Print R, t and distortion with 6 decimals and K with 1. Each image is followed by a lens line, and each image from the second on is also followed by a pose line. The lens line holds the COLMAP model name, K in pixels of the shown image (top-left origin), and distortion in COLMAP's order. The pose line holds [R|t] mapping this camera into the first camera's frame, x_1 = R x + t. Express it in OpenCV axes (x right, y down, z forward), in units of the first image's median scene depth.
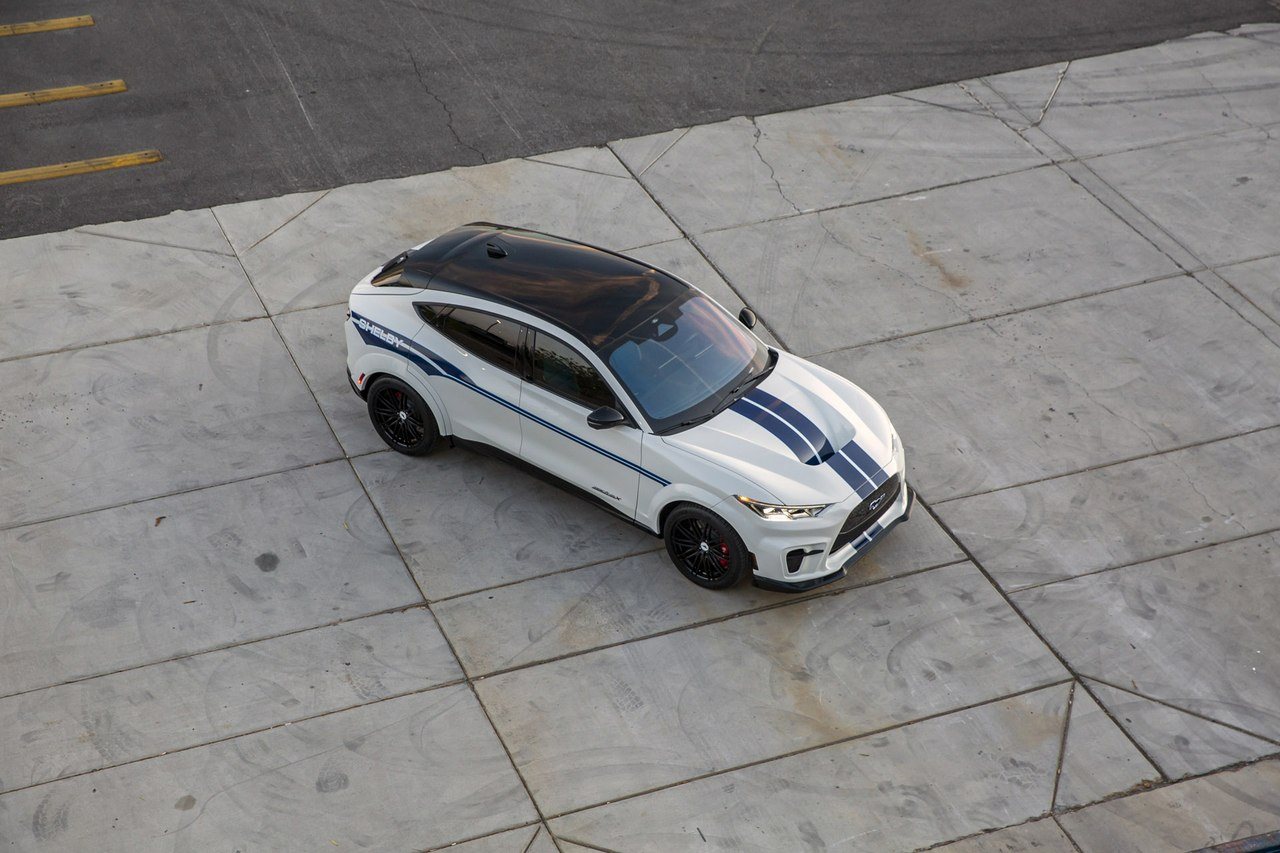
lens RADIAL K [[2411.6, 0, 639.5], [0, 2411.6, 505.4], [0, 0, 1]] dist [0.243493, 0.027893]
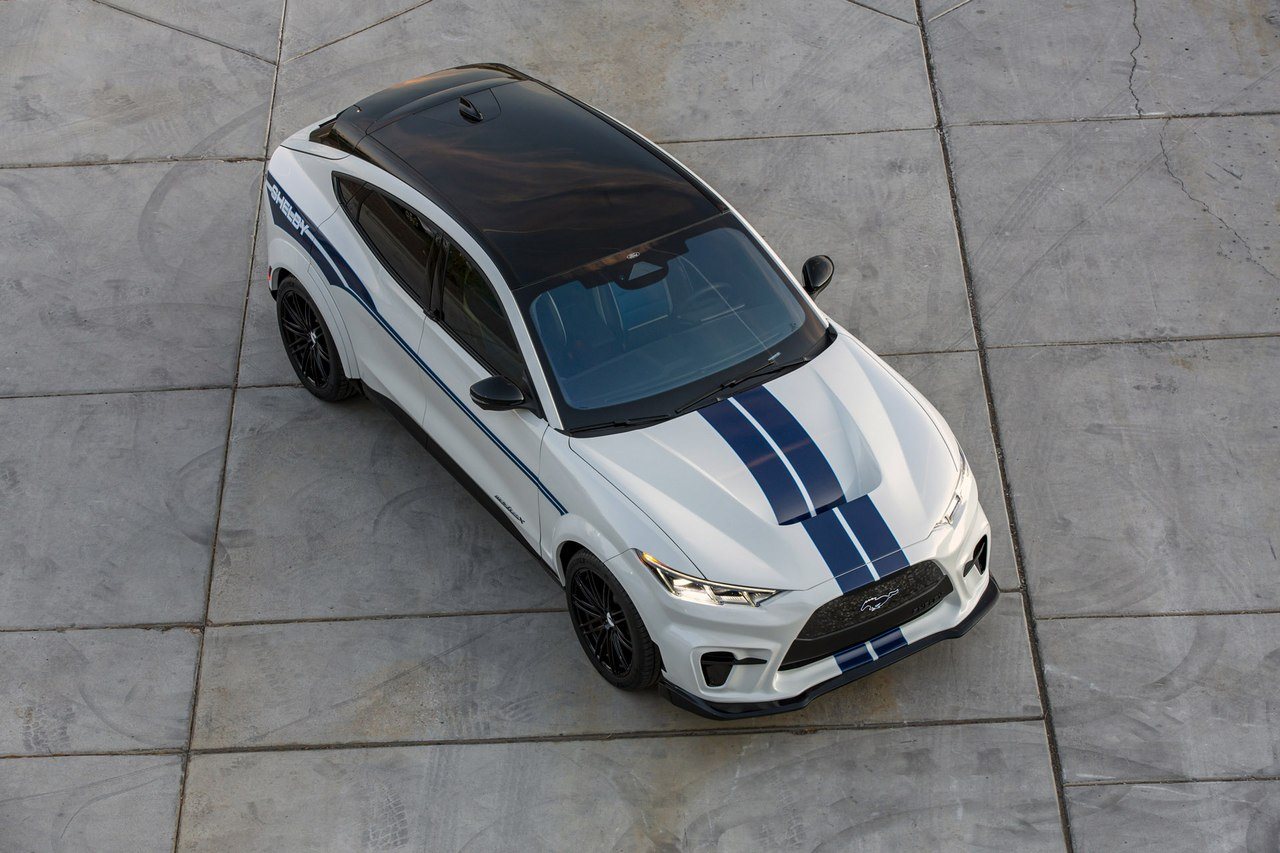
lens RADIAL K [[3653.5, 0, 640.0], [0, 3653.5, 426.5], [0, 0, 1]] dist [-0.058412, 0.045884]
pose [[0.929739, 0.169560, -0.326857, 0.335212], [-0.166832, 0.985306, 0.036585, -0.068544], [0.328257, 0.020516, 0.944366, 0.089103]]
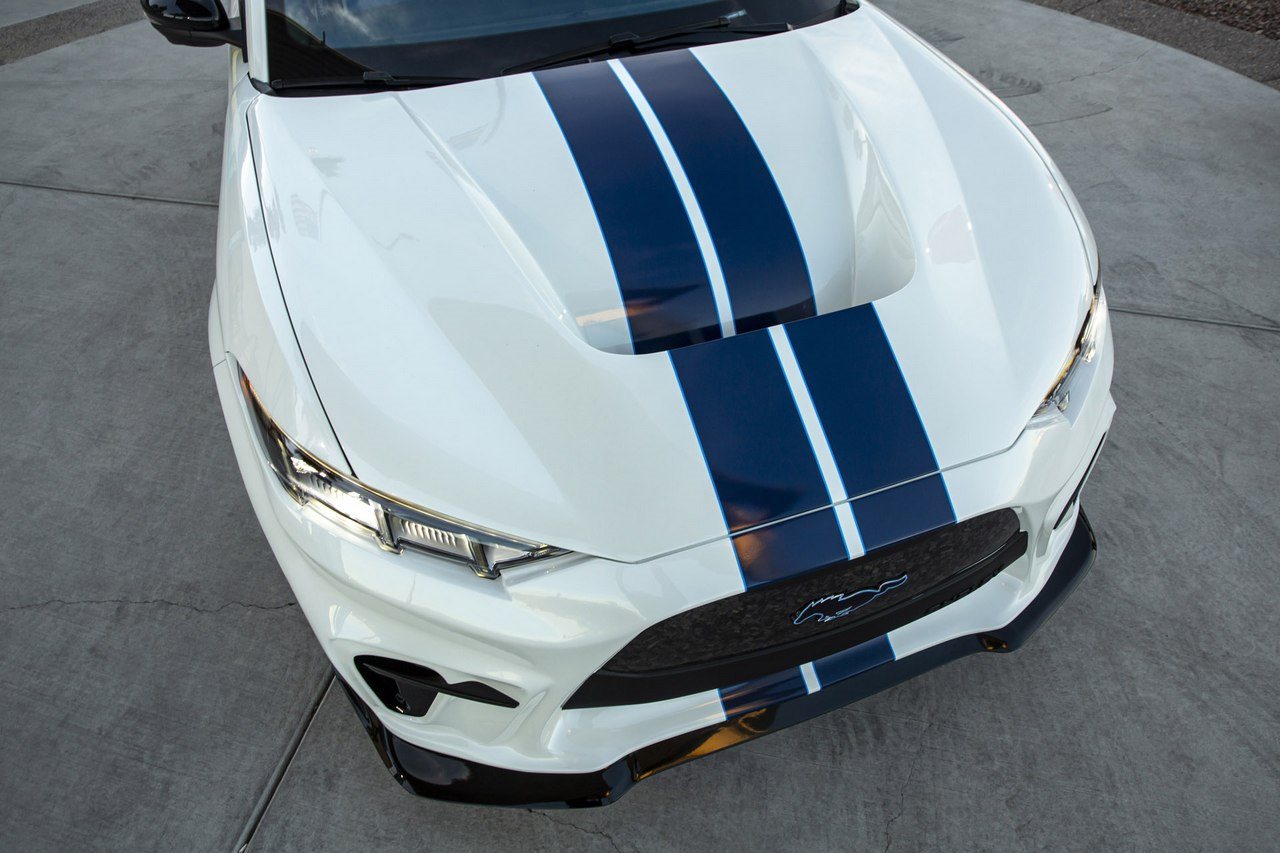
lens RADIAL K [[857.5, 0, 640.0], [0, 857.5, 426.5], [0, 0, 1]] dist [-0.116697, 0.079220]
pose [[0.822592, 0.380691, -0.422394, 0.107568], [-0.296431, 0.920995, 0.252779, -0.030098], [0.485253, -0.082724, 0.870452, 0.907885]]
